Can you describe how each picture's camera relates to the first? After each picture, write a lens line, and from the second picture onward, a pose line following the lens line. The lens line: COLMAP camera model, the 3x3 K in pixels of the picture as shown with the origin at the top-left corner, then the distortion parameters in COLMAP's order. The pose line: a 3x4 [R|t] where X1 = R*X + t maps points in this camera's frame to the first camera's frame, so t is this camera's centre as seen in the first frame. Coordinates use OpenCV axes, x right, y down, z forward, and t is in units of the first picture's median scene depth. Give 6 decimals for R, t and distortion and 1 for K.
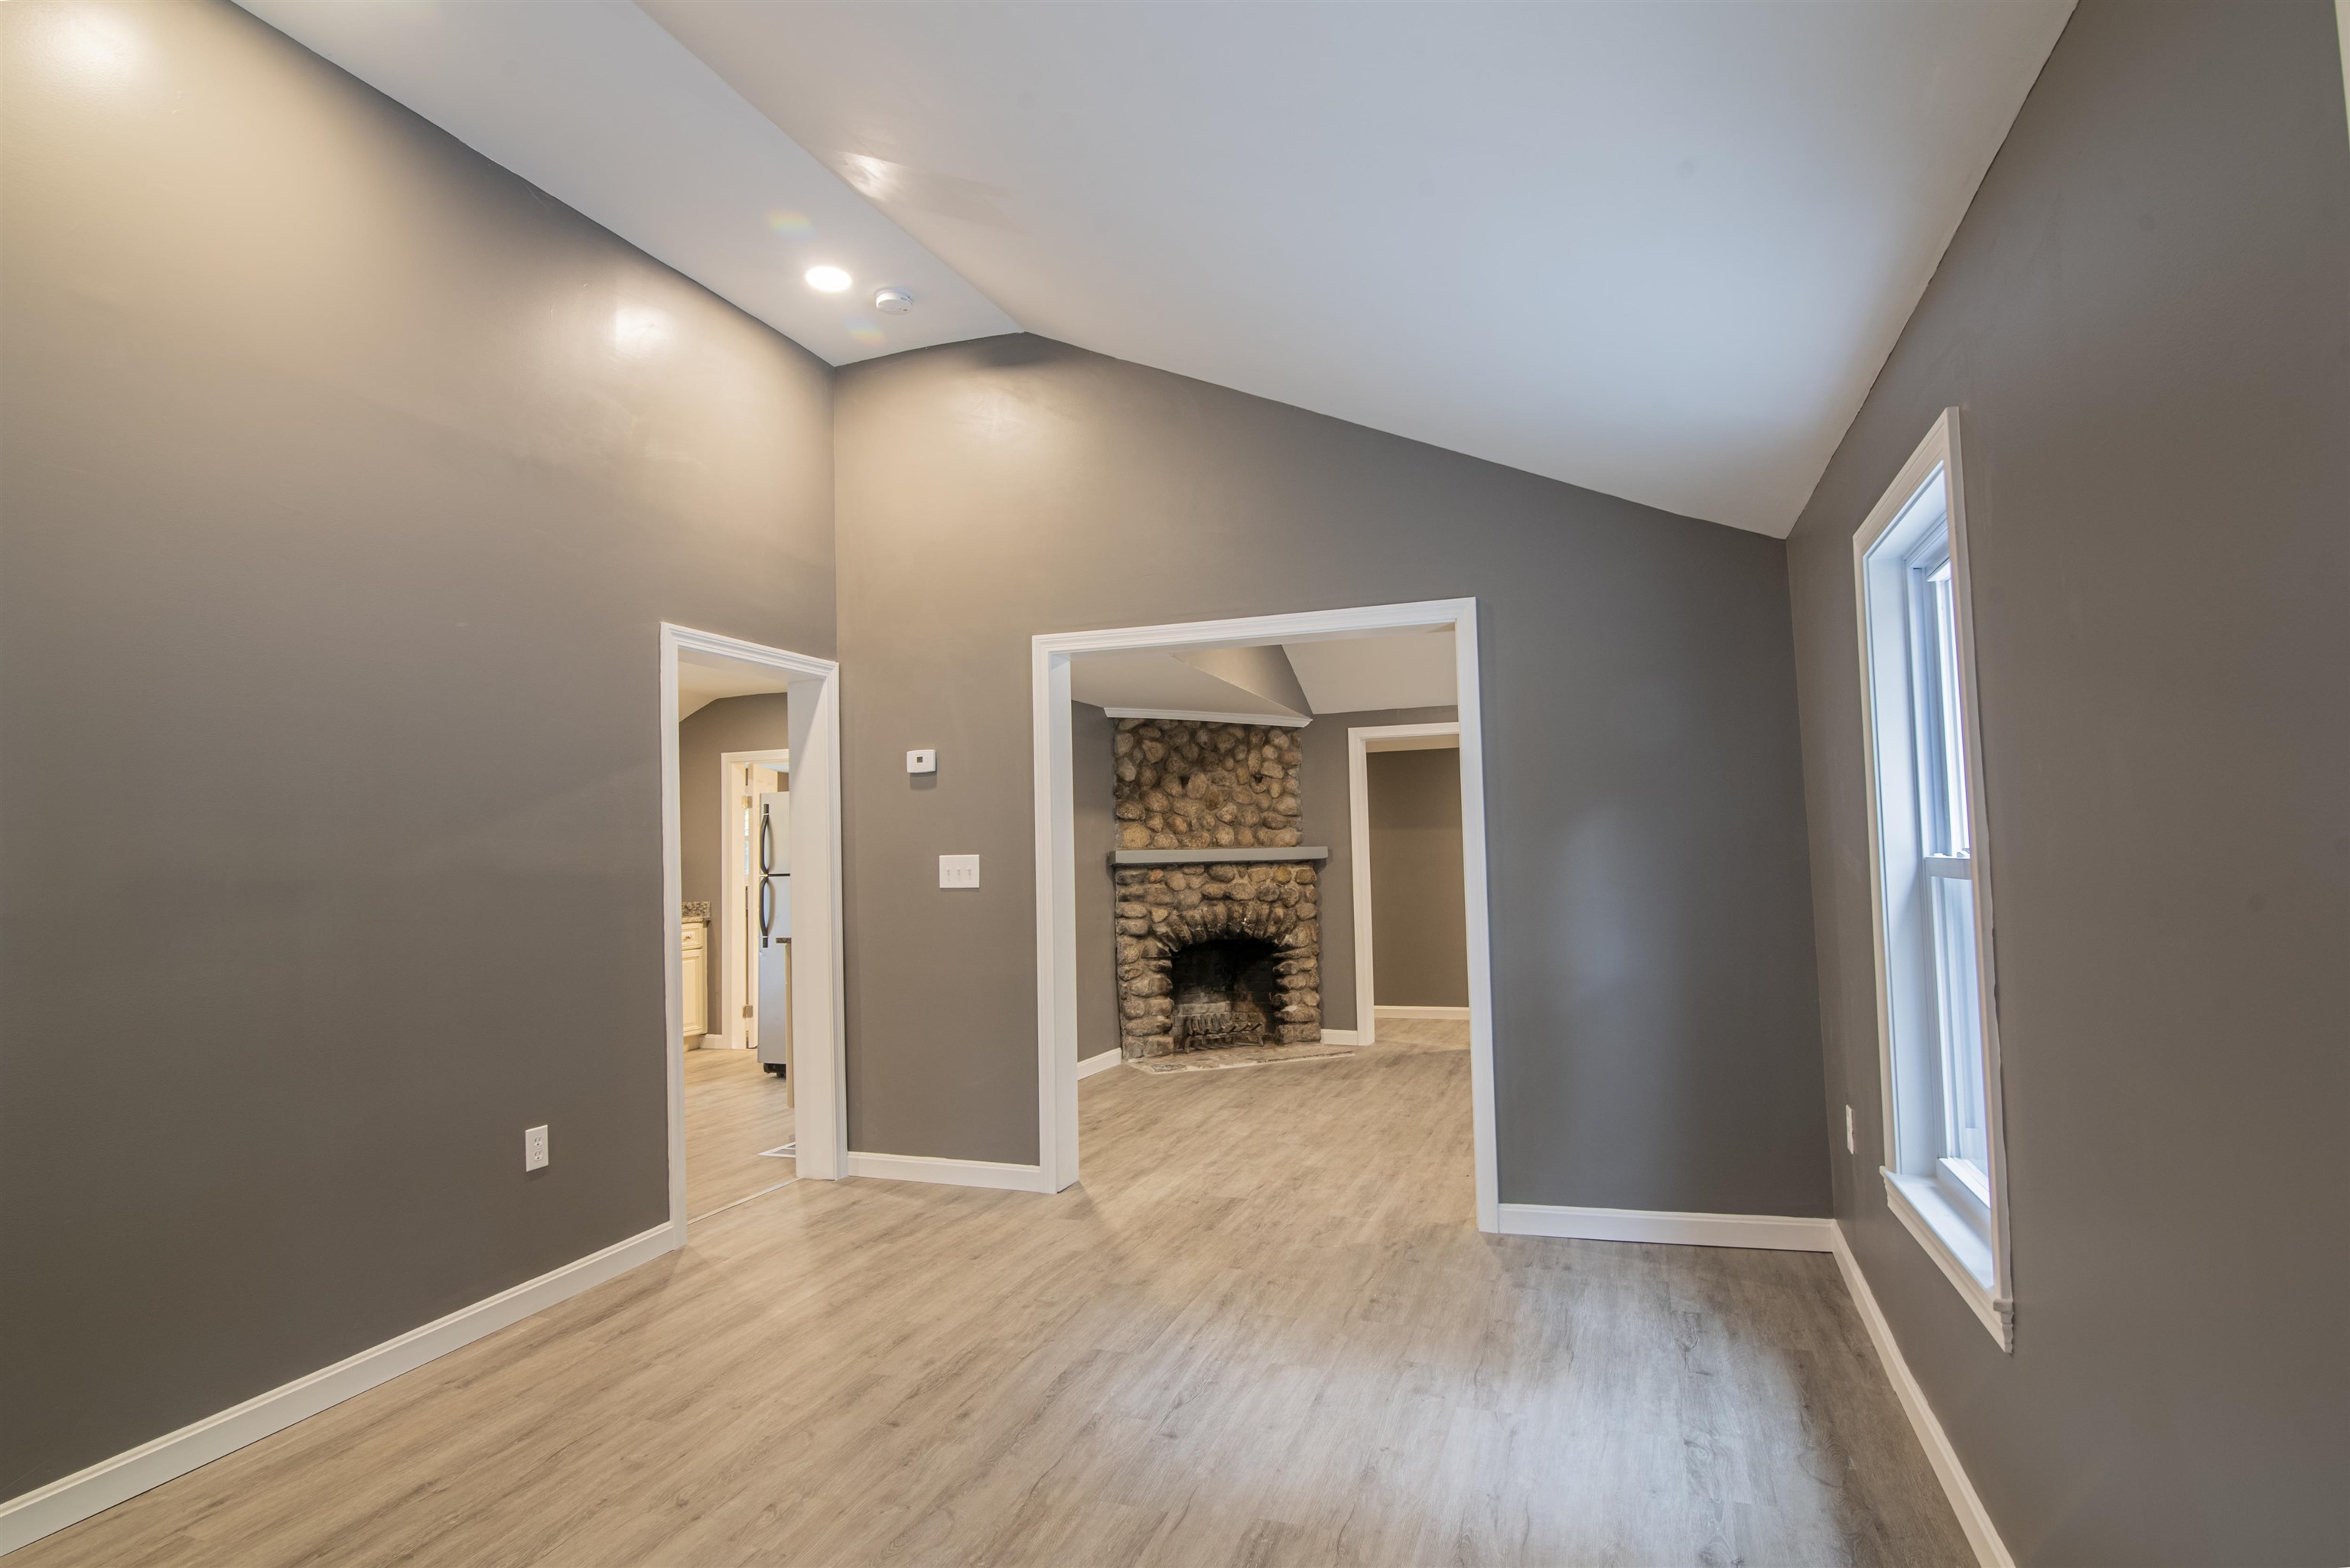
lens RADIAL K [[1188.1, 0, 1223.0], [0, 1188.1, 783.2], [0, 0, 1]] dist [0.001874, 0.000145]
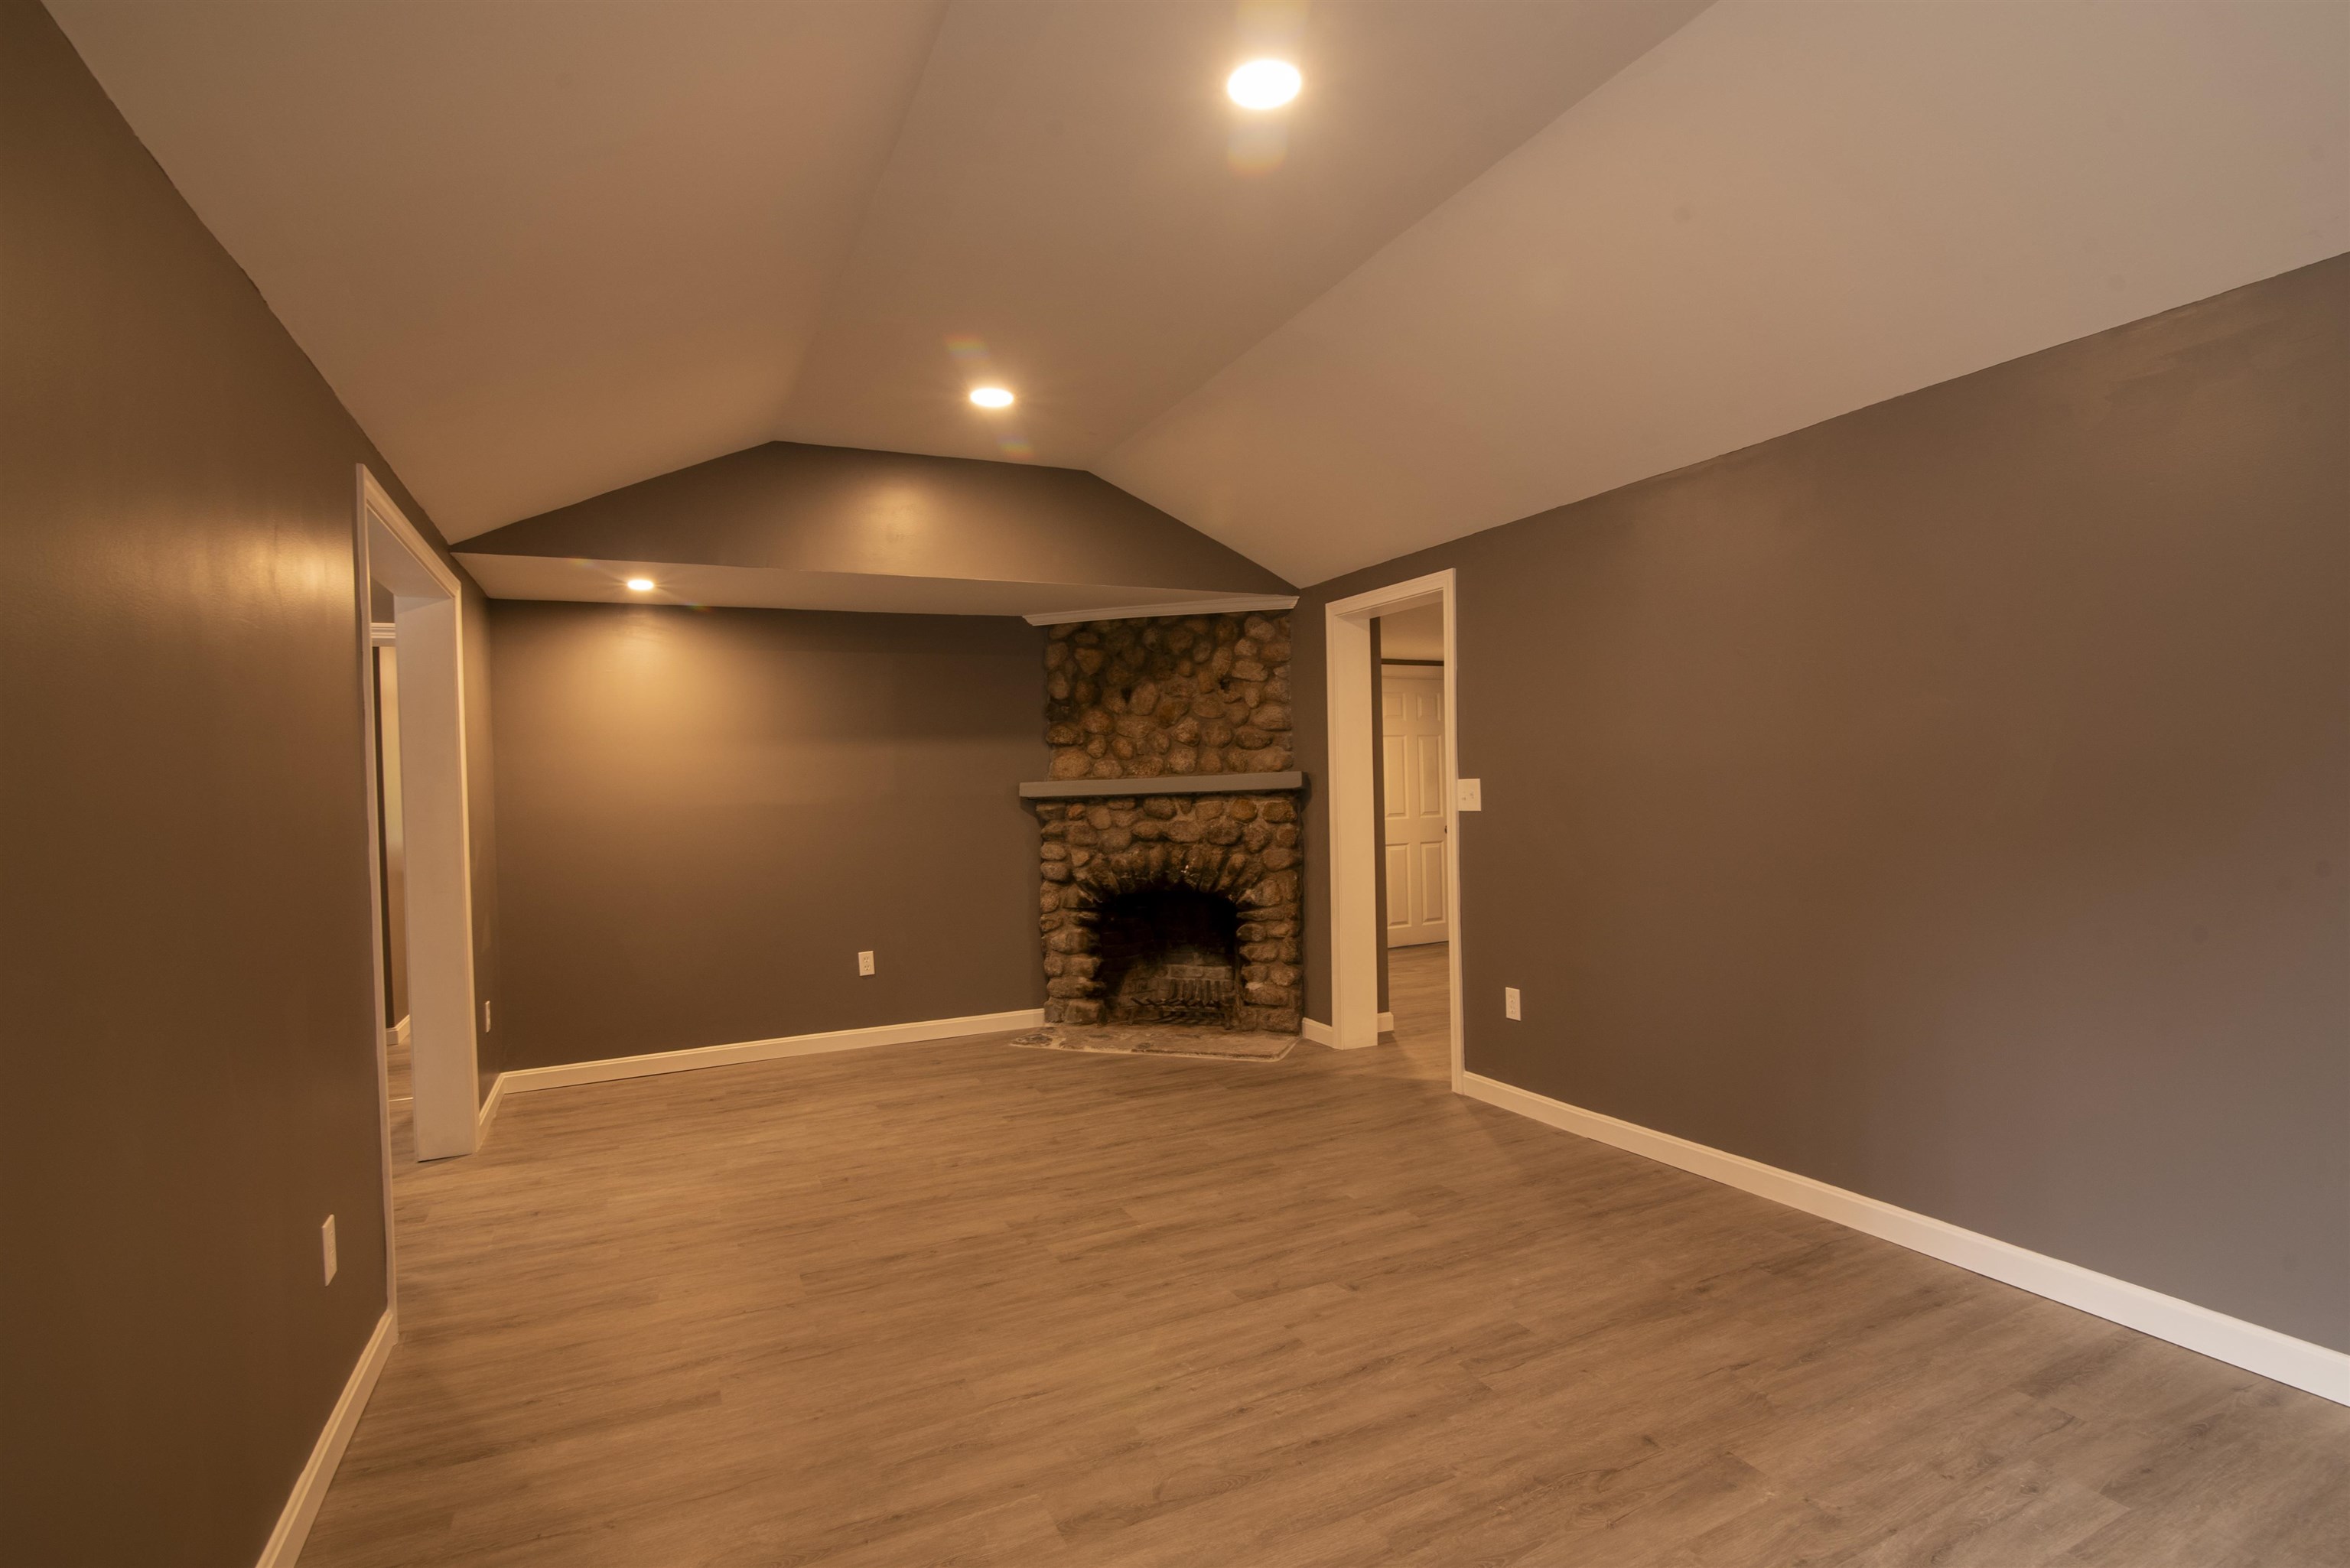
lens RADIAL K [[1150.9, 0, 1200.5], [0, 1150.9, 787.1], [0, 0, 1]] dist [0.000551, 0.000454]
pose [[0.709320, -0.001209, -0.704886, 0.555819], [0.064022, 0.995976, 0.062716, 0.015171], [0.701974, -0.089614, 0.706543, 0.472685]]
